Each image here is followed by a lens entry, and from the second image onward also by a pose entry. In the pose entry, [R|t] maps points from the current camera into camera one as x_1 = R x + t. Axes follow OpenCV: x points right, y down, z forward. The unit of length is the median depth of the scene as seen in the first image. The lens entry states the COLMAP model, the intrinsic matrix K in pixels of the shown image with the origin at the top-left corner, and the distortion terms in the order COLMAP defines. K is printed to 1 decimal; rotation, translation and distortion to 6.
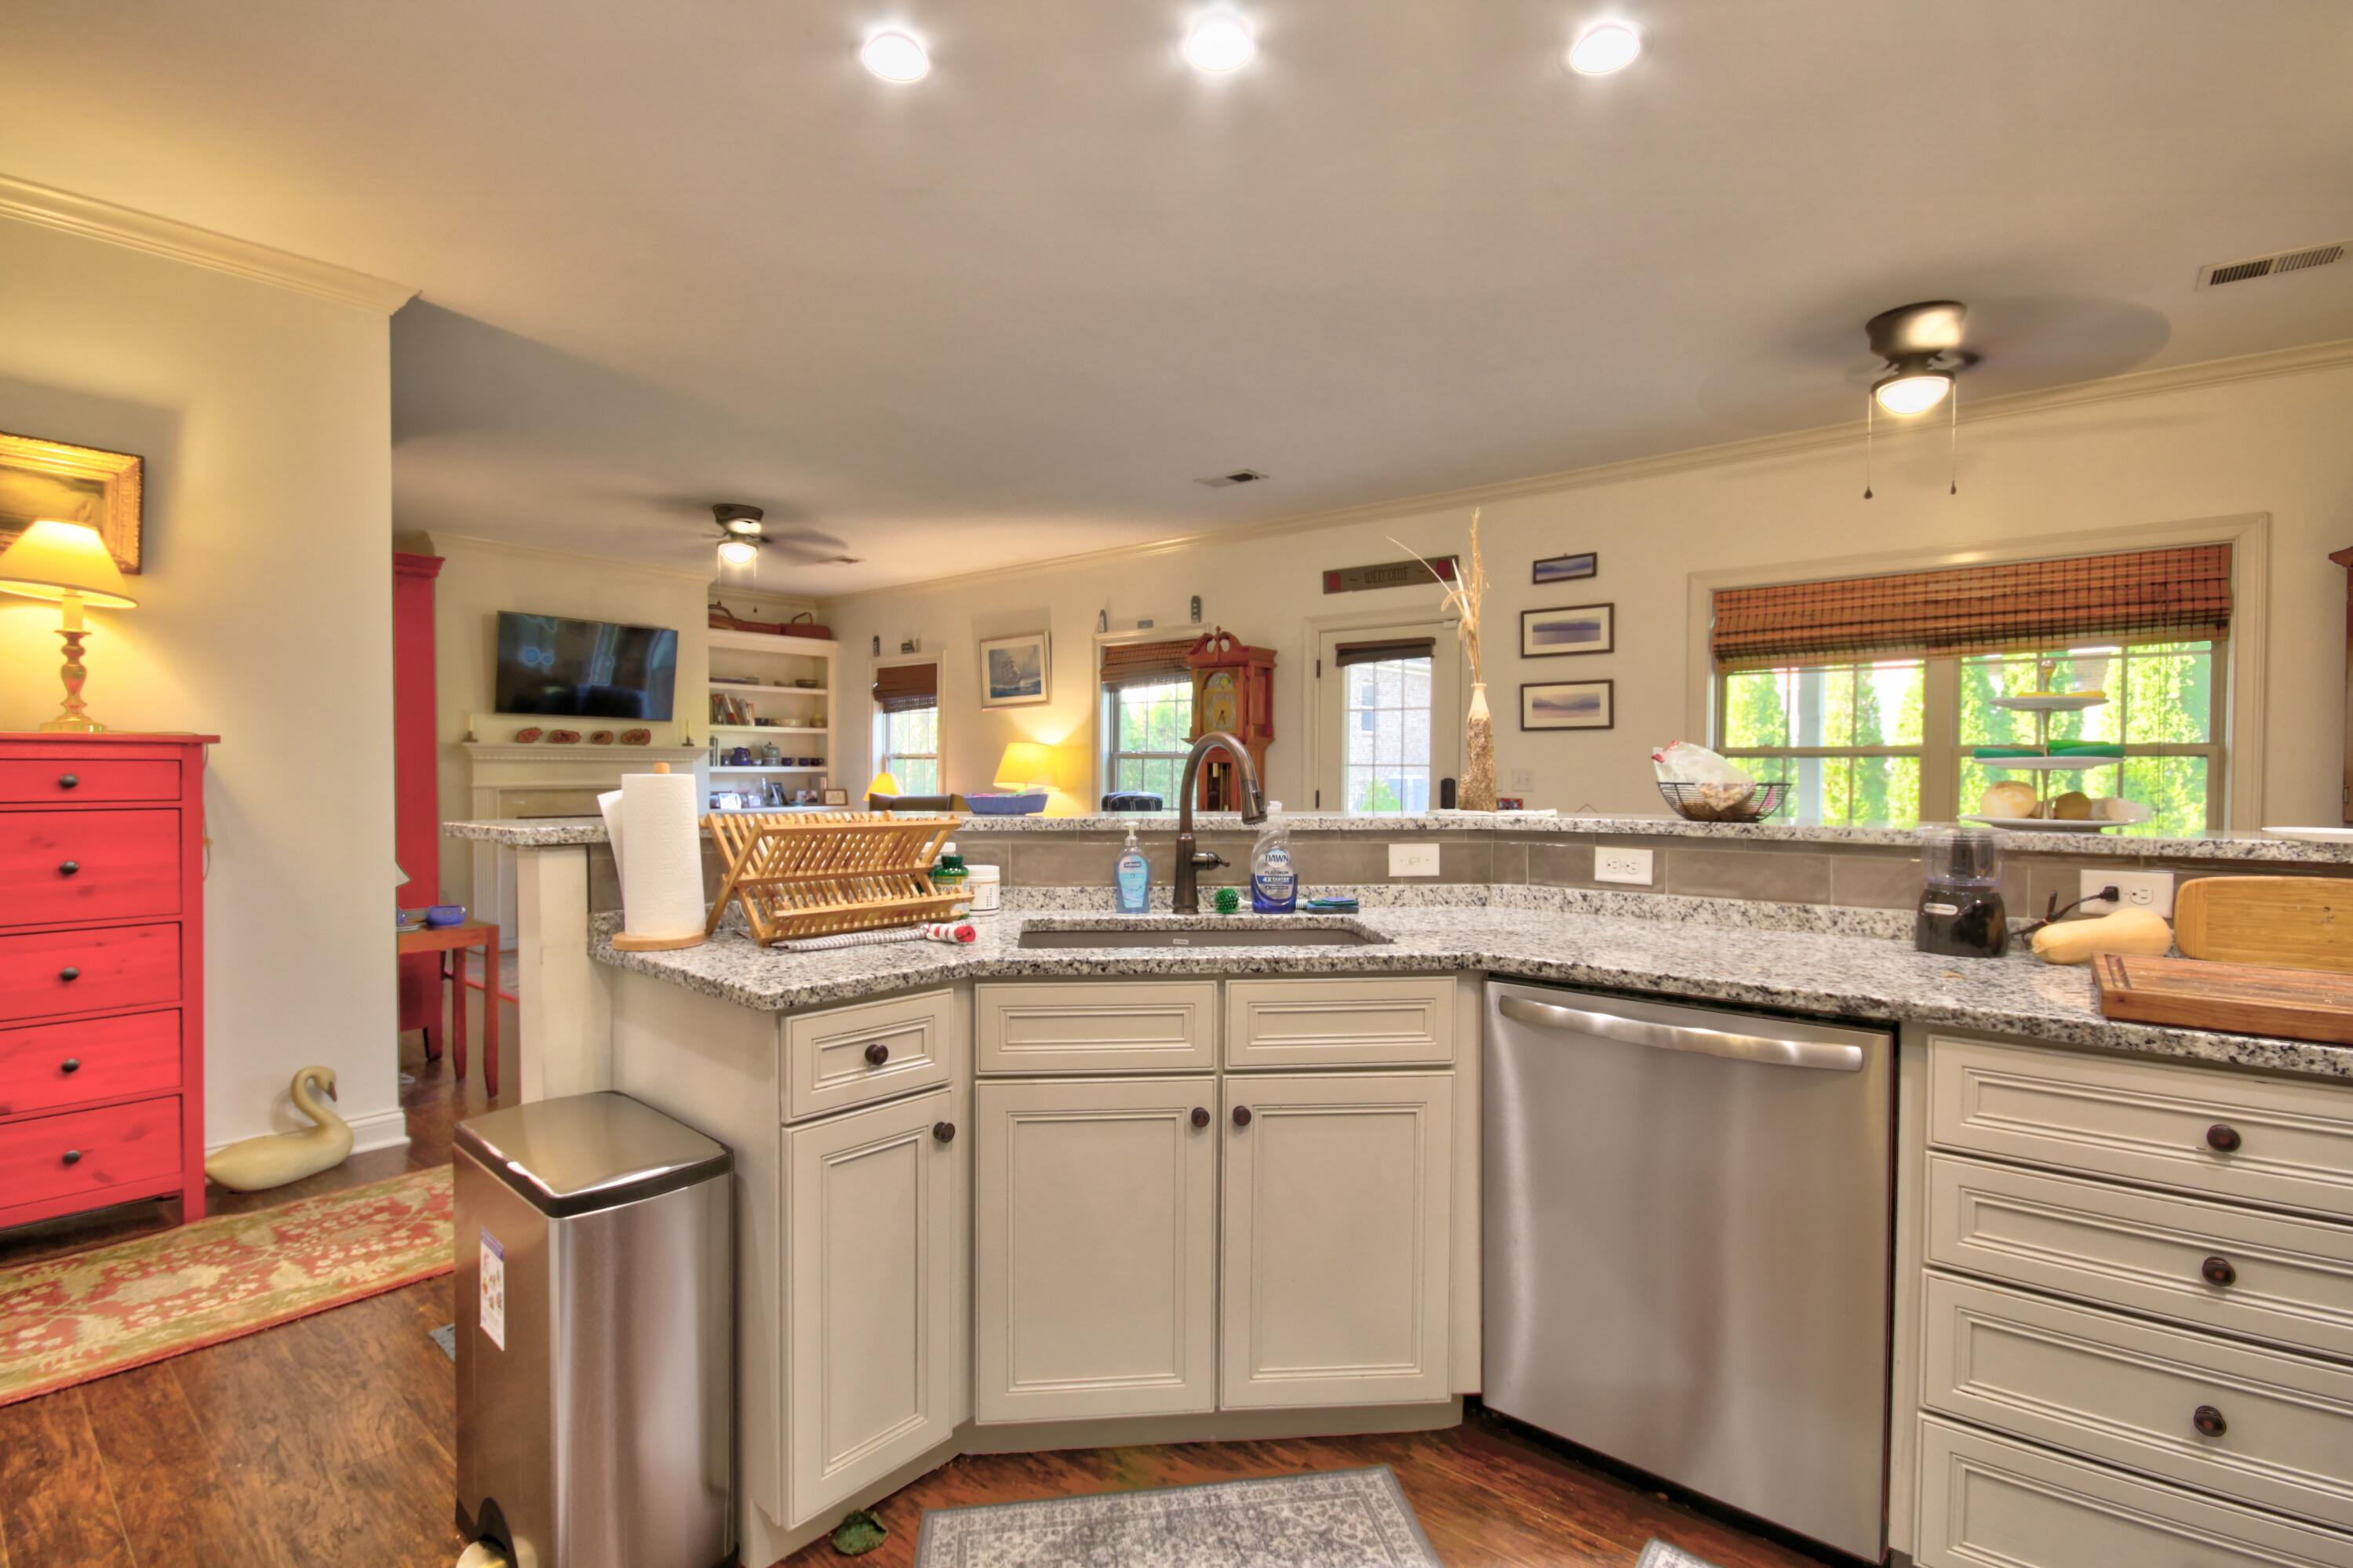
lens RADIAL K [[1081.0, 0, 1170.1], [0, 1081.0, 784.8], [0, 0, 1]] dist [-0.002933, -0.000602]
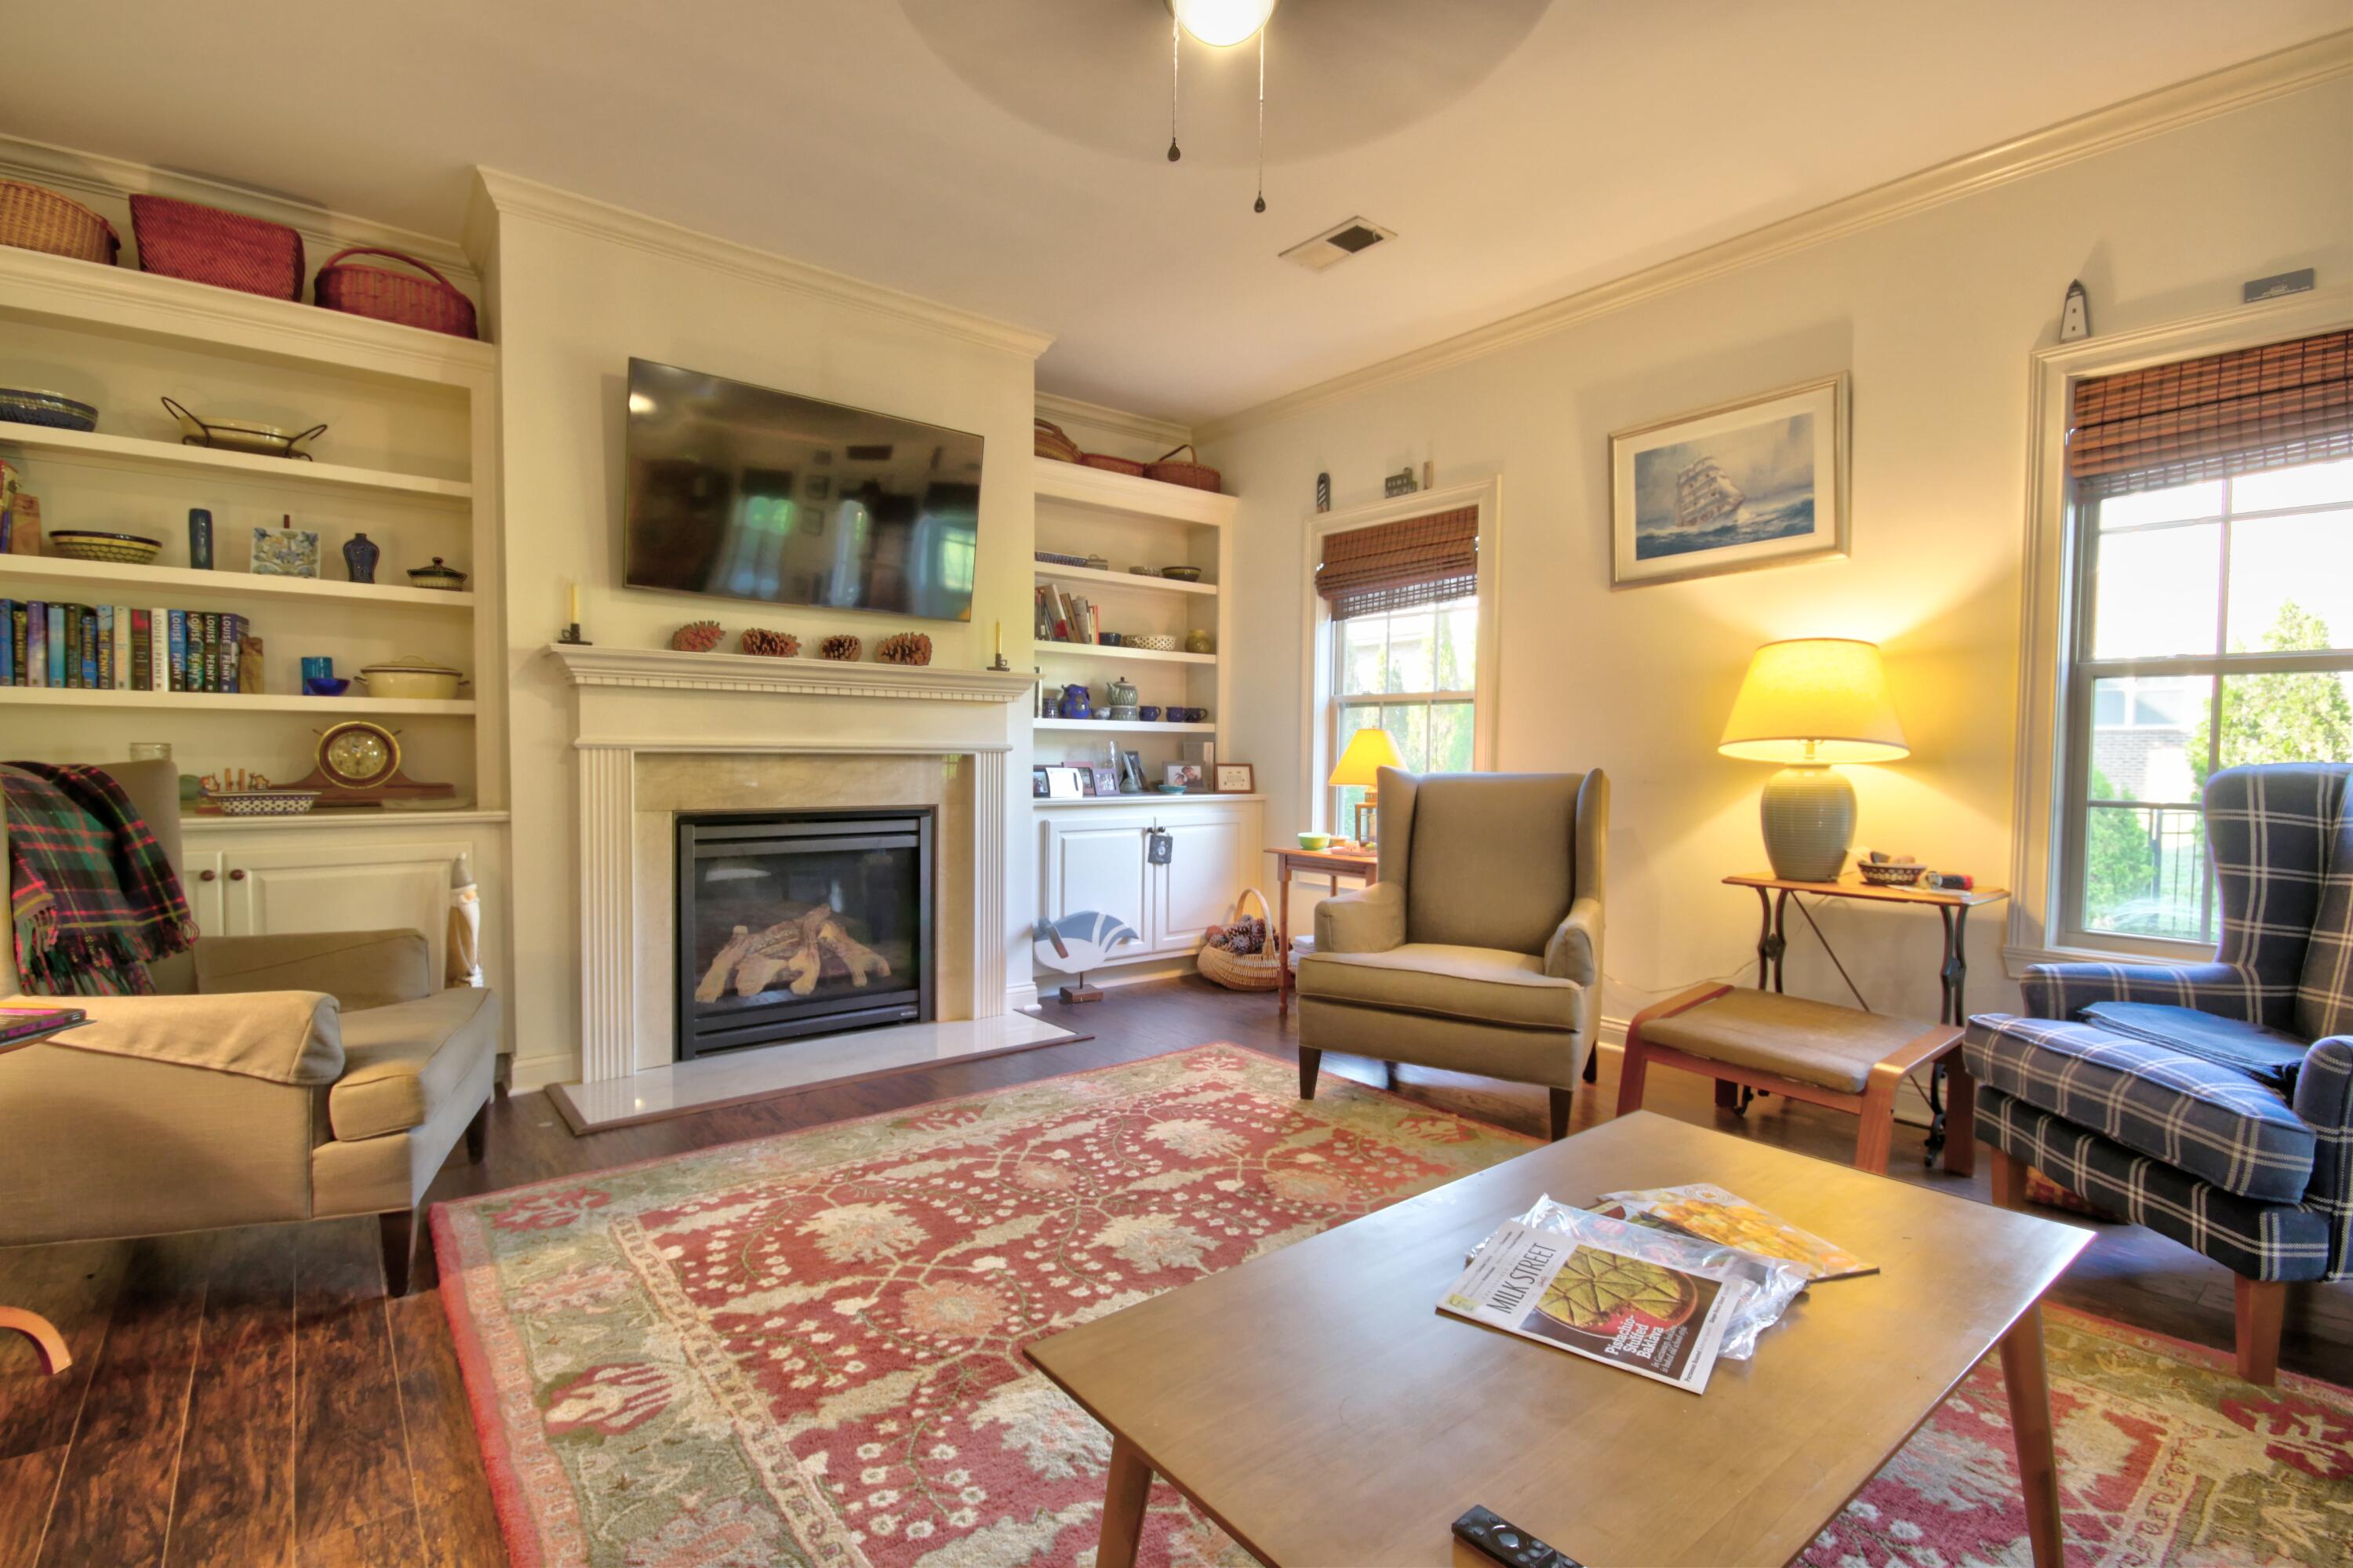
lens RADIAL K [[1081.2, 0, 1170.1], [0, 1081.2, 784.8], [0, 0, 1]] dist [-0.002933, -0.000602]
pose [[0.980204, 0.010630, -0.197703, -0.632058], [-0.008507, 0.999897, 0.011583, 0.024118], [0.197805, -0.009672, 0.980194, 1.230623]]
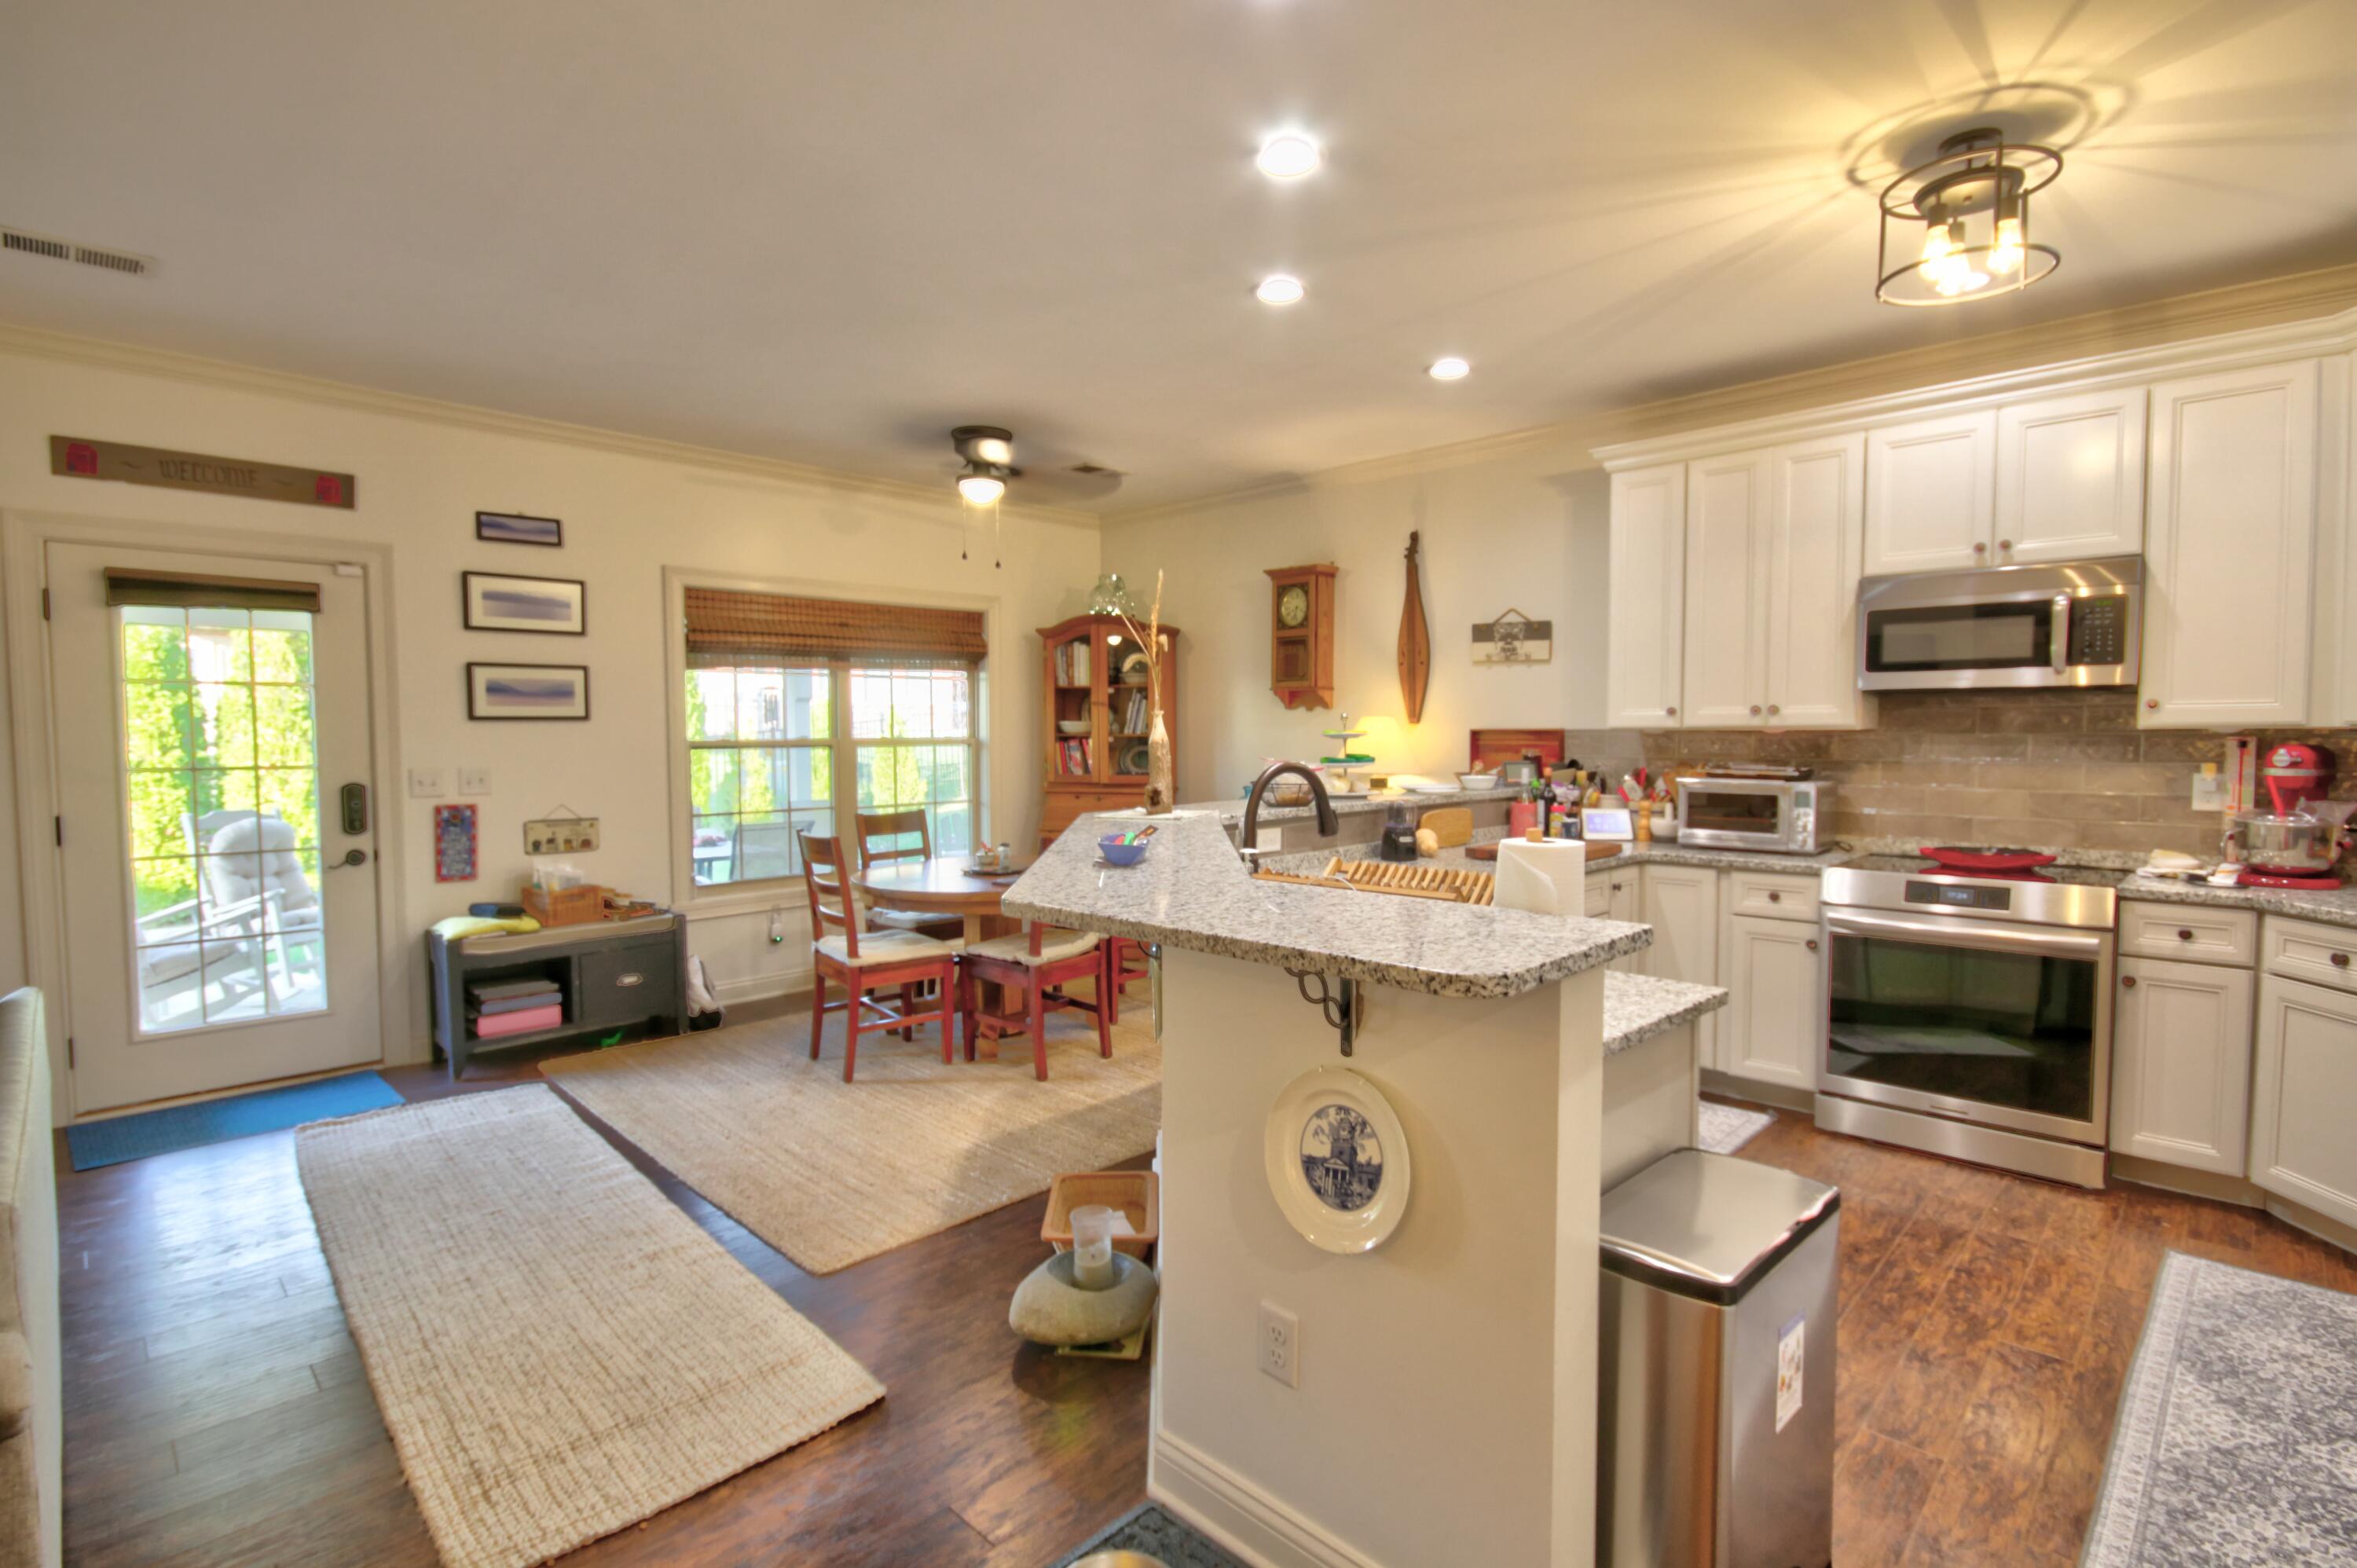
lens RADIAL K [[1108.9, 0, 1173.5], [0, 1108.9, 784.5], [0, 0, 1]] dist [-0.002384, -0.001462]
pose [[0.087578, -0.054087, 0.994688, -0.734225], [0.020251, 0.998415, 0.052507, -0.056105], [-0.995952, 0.015545, 0.088535, 0.651355]]
